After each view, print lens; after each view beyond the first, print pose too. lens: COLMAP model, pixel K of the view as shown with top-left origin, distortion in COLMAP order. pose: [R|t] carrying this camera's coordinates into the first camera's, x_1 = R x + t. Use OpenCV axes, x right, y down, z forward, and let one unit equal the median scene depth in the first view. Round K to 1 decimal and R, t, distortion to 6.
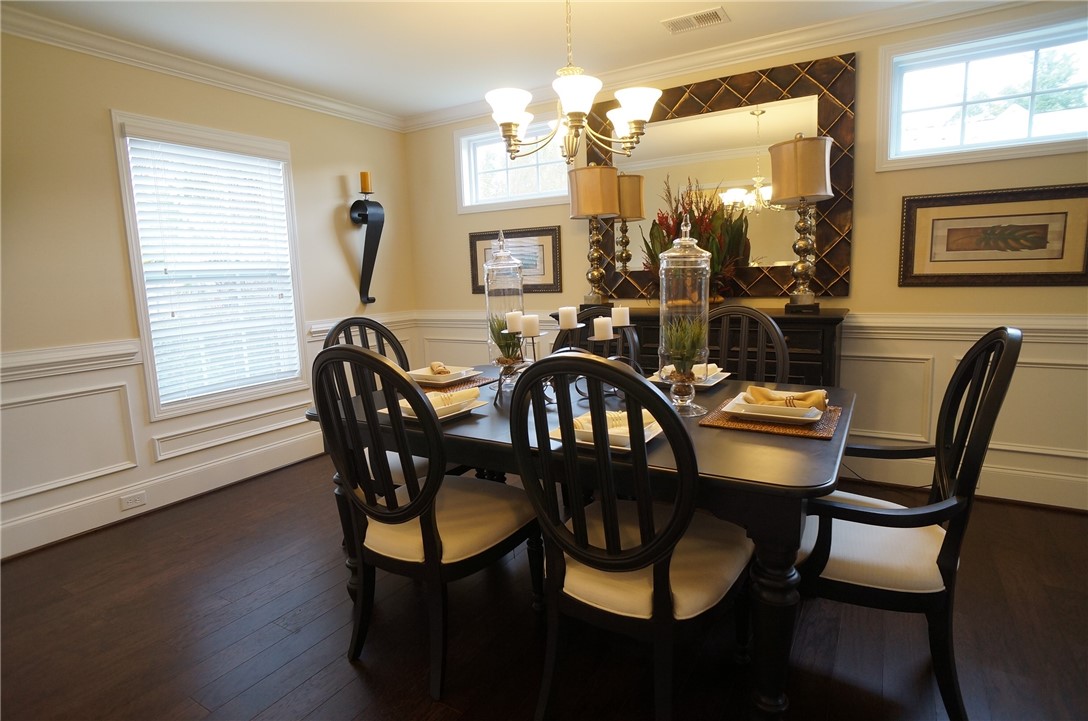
lens RADIAL K [[584.4, 0, 543.2], [0, 584.4, 355.9], [0, 0, 1]] dist [-0.031262, 0.016161]
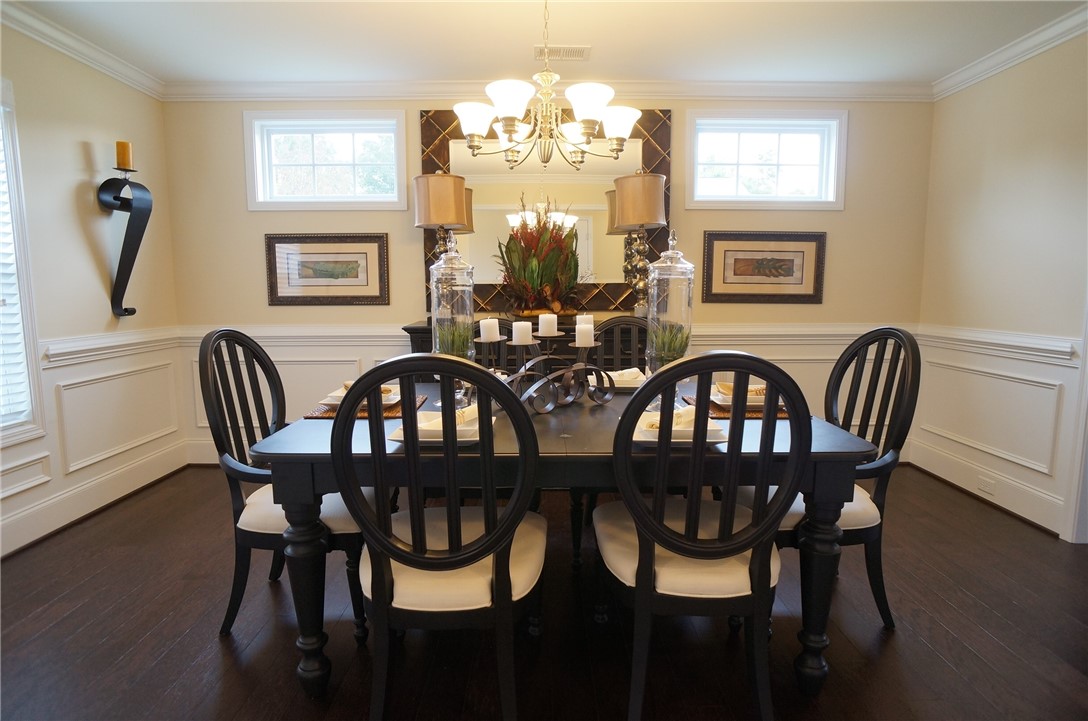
lens RADIAL K [[584.4, 0, 547.4], [0, 584.4, 354.4], [0, 0, 1]] dist [-0.031262, 0.016161]
pose [[0.850560, -0.027997, 0.525132, -0.345404], [0.048104, 0.998537, -0.024679, 0.006151], [-0.523673, 0.046252, 0.850663, 0.123482]]
